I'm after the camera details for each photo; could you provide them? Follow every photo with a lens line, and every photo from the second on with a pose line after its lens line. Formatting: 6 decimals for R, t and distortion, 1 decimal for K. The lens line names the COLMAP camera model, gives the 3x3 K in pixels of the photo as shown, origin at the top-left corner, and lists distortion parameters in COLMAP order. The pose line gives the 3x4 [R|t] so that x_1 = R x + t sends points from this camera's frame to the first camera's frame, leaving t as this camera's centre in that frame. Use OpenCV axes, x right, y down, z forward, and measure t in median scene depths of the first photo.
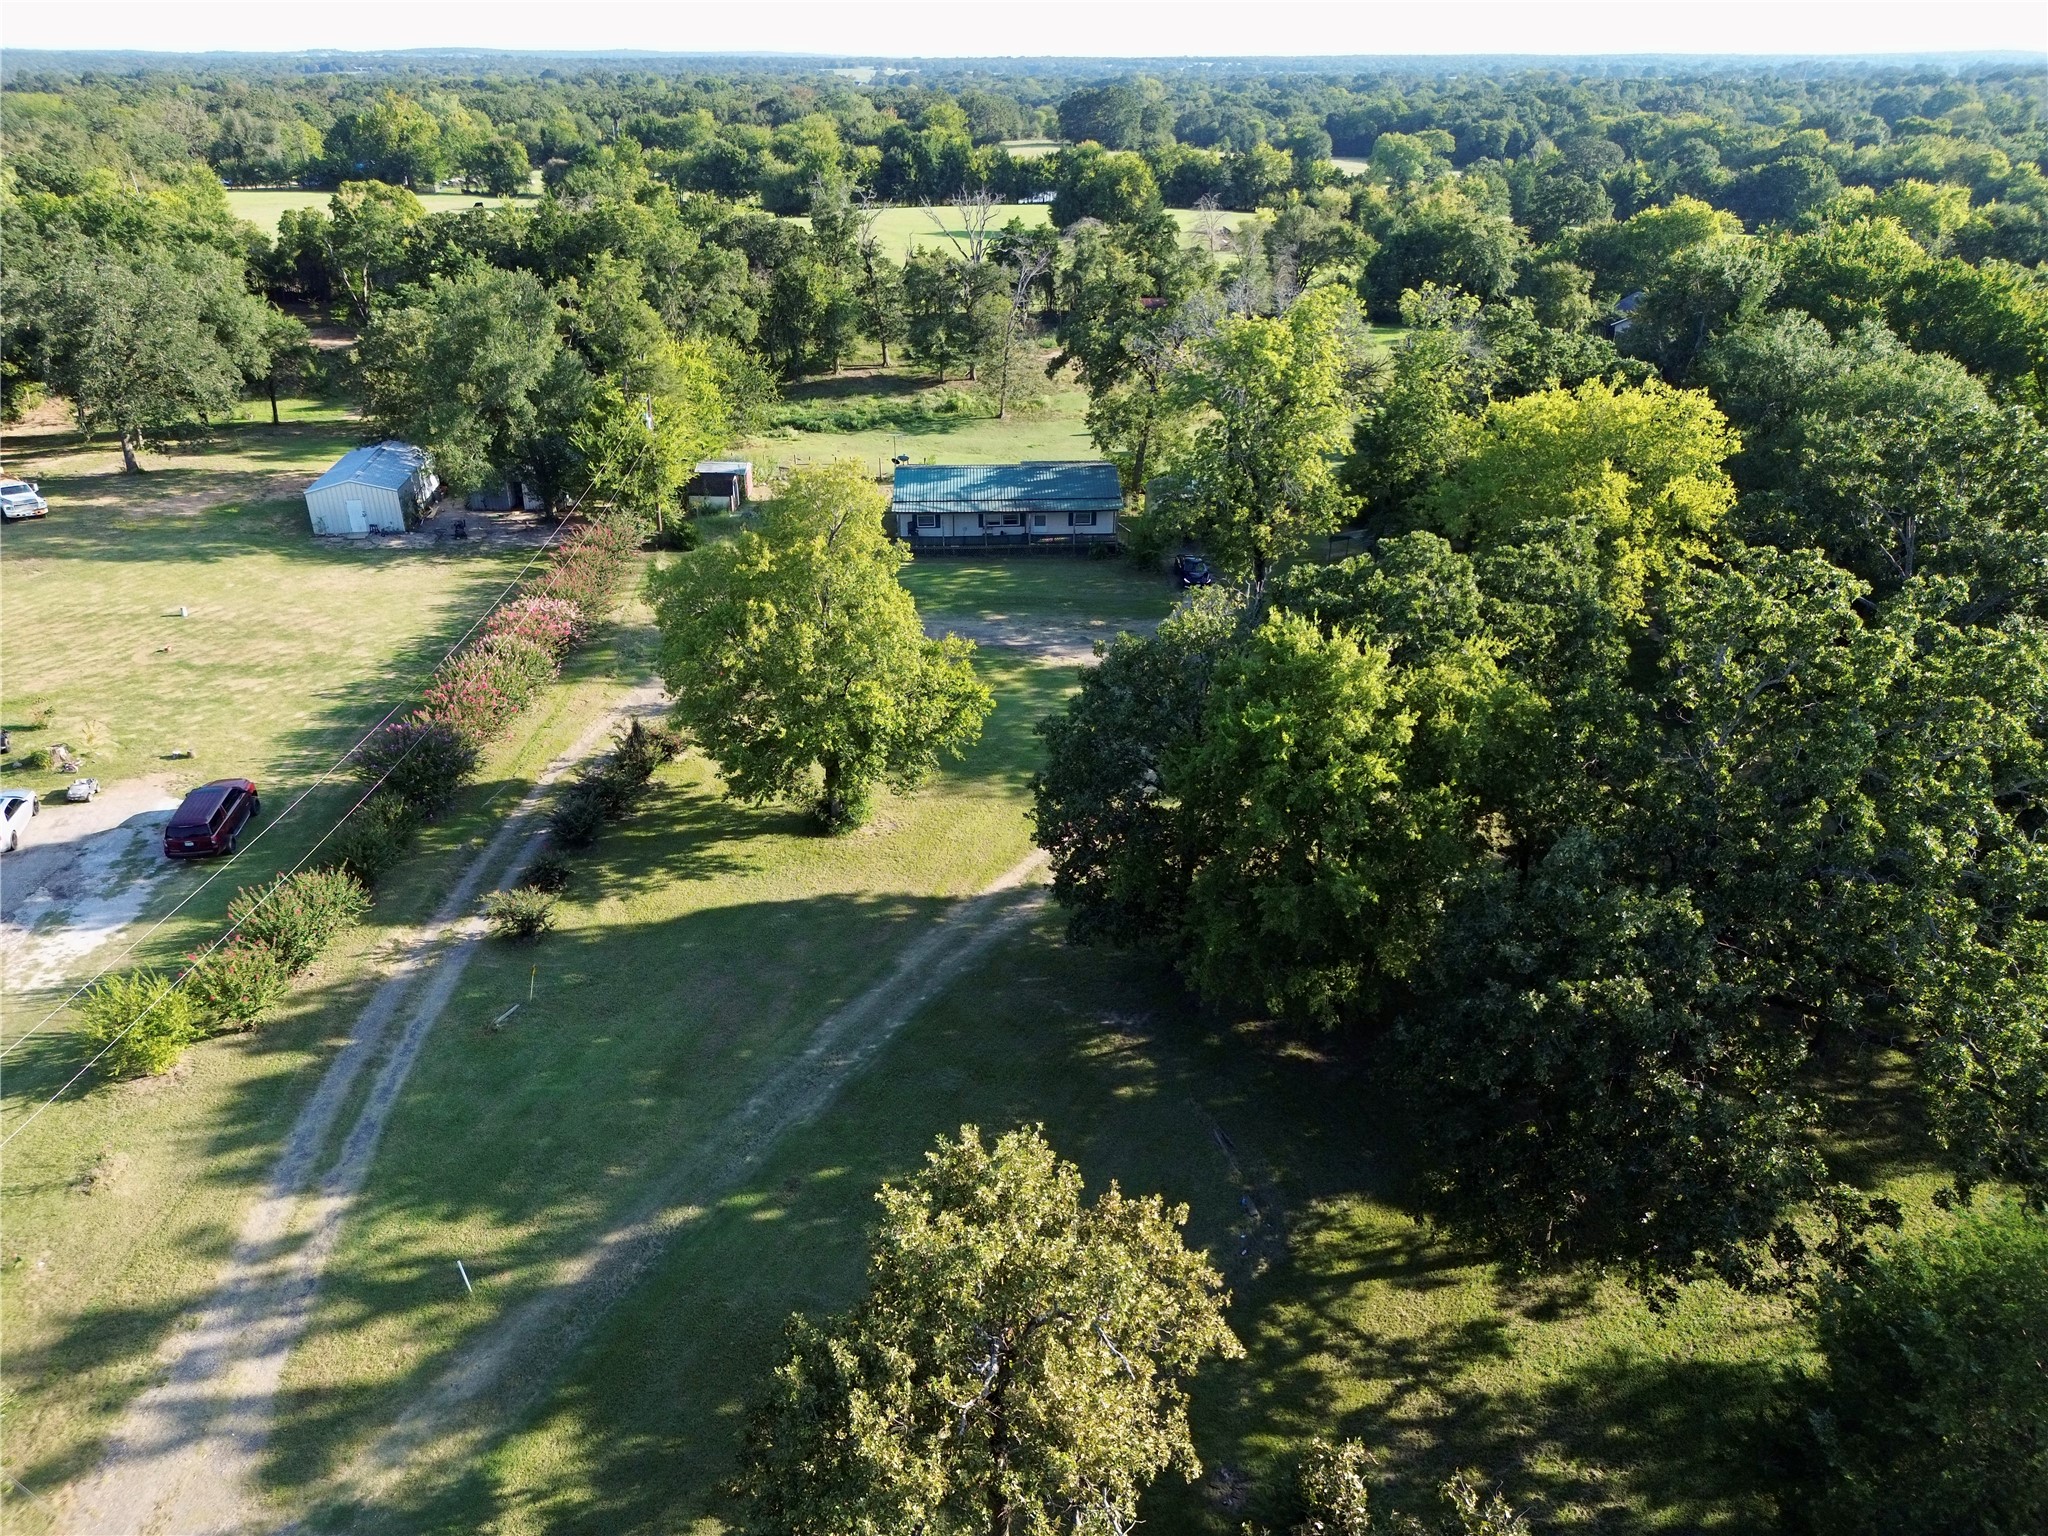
lens RADIAL K [[1415.3, 0, 1024.0], [0, 1415.3, 768.0], [0, 0, 1]] dist [0.098771, -0.117197]
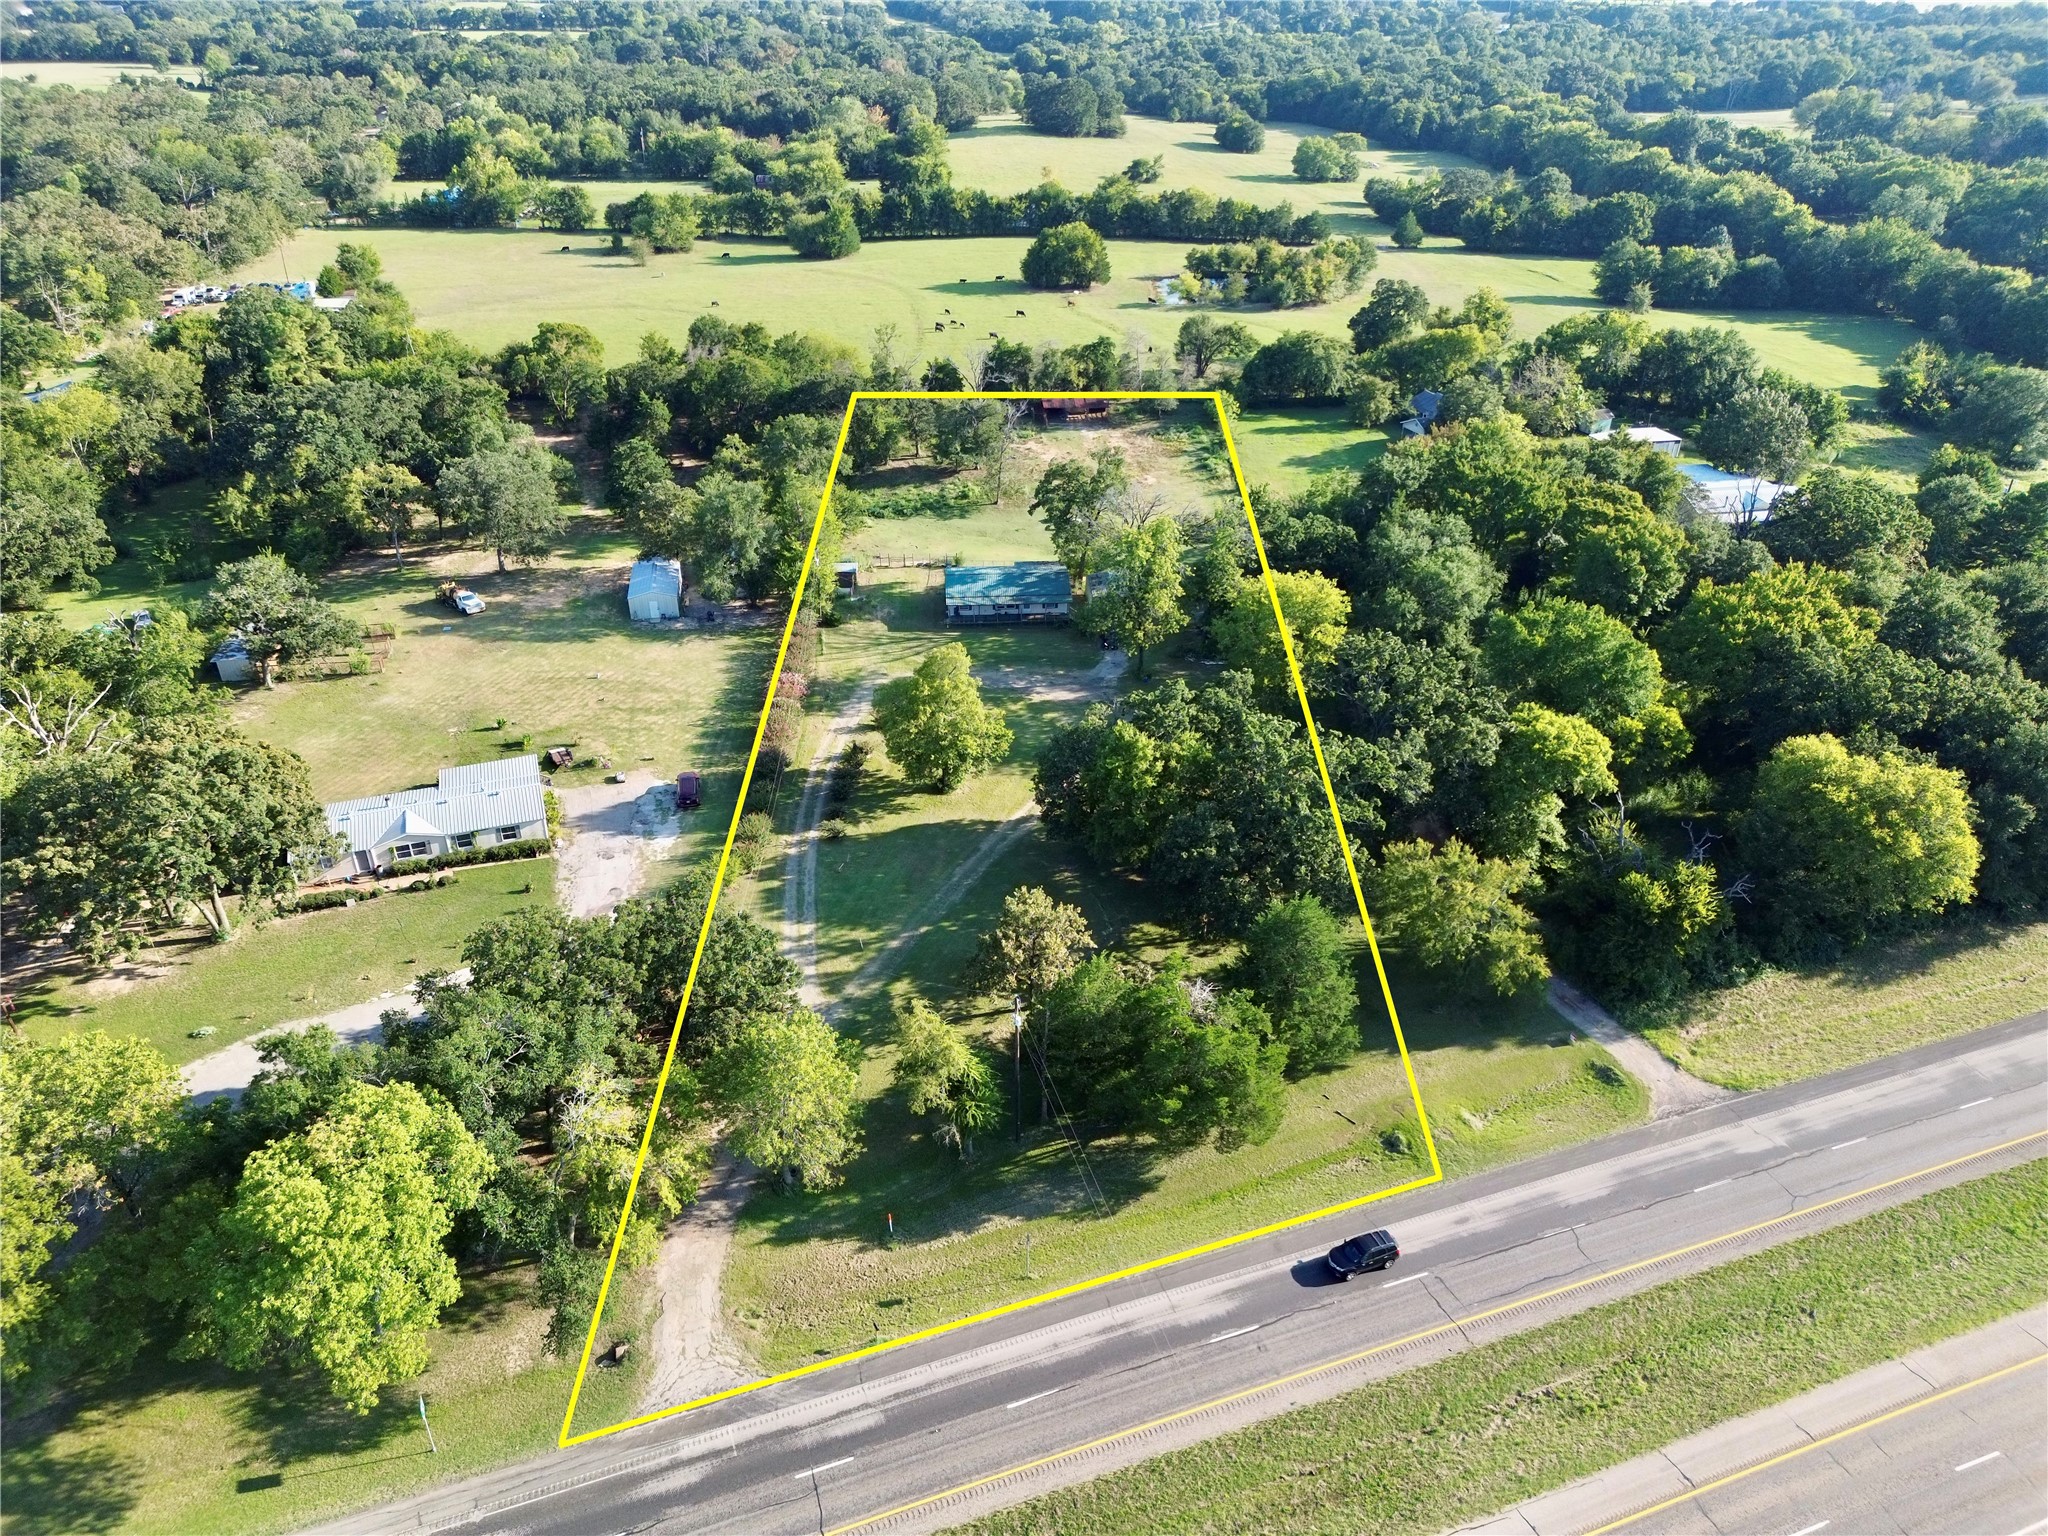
lens RADIAL K [[1415.3, 0, 1024.0], [0, 1415.3, 768.0], [0, 0, 1]] dist [0.098771, -0.117197]
pose [[0.999697, -0.010704, 0.022154, -0.043054], [0.008983, 0.997039, 0.076375, -0.130666], [-0.022906, -0.076153, 0.996833, -1.007882]]
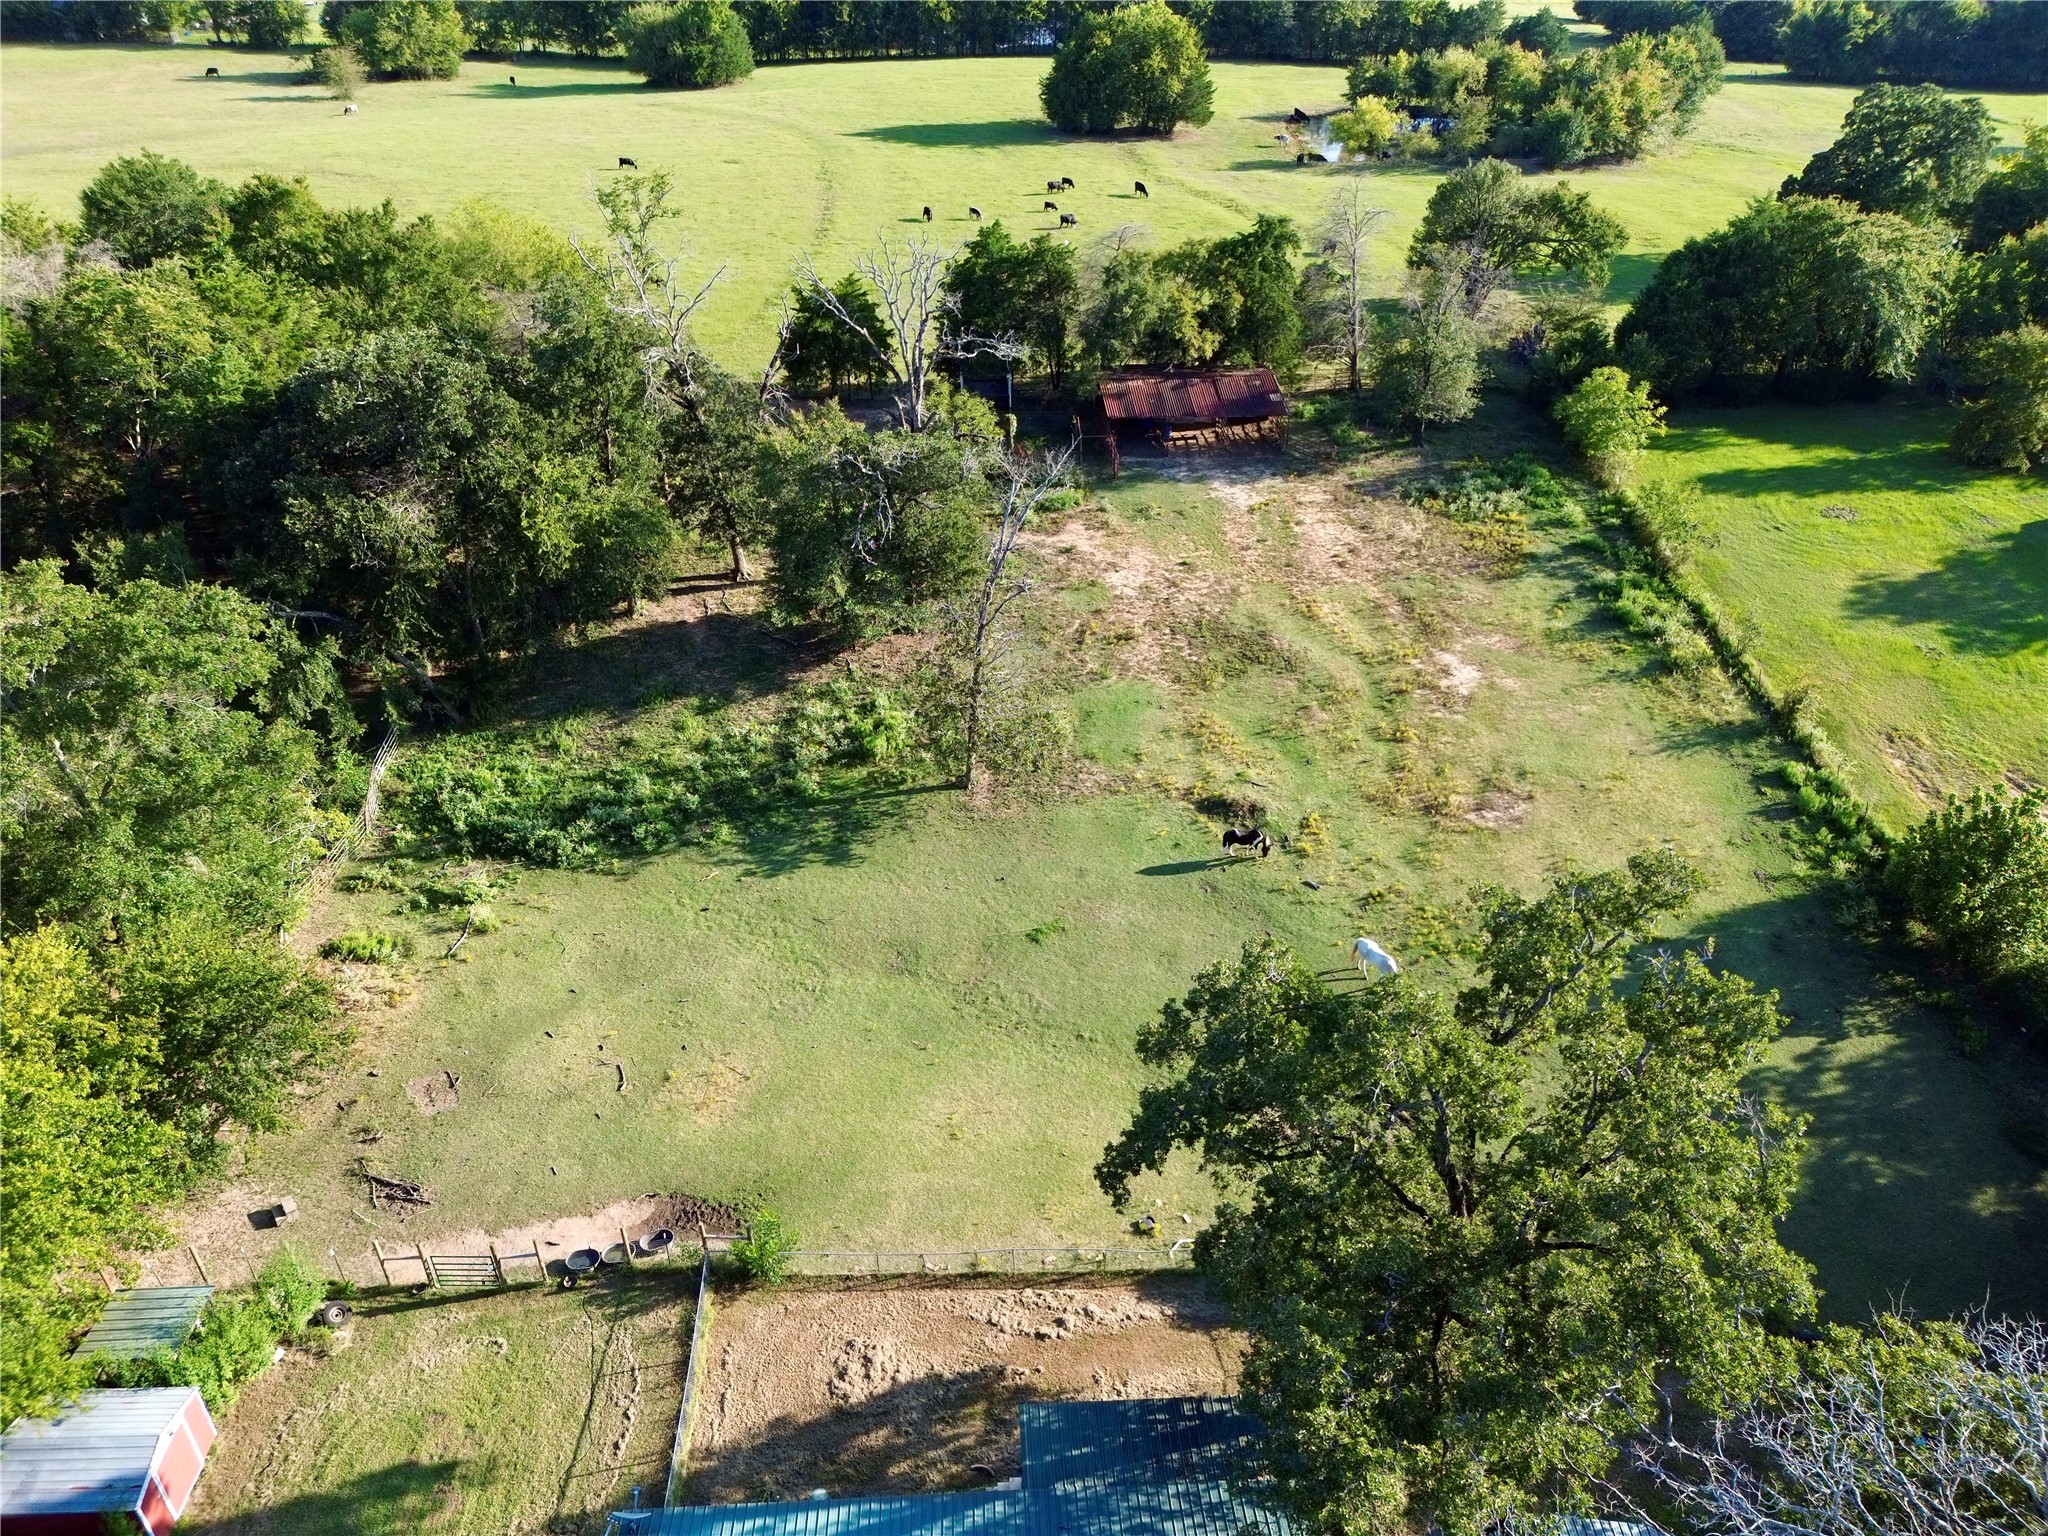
lens RADIAL K [[1420.2, 0, 1024.0], [0, 1420.2, 768.0], [0, 0, 1]] dist [0.071026, -0.060135]
pose [[0.999888, -0.010467, 0.010737, -0.004425], [0.008920, 0.990773, 0.135235, -0.545239], [-0.012054, -0.135125, 0.990755, 0.946706]]
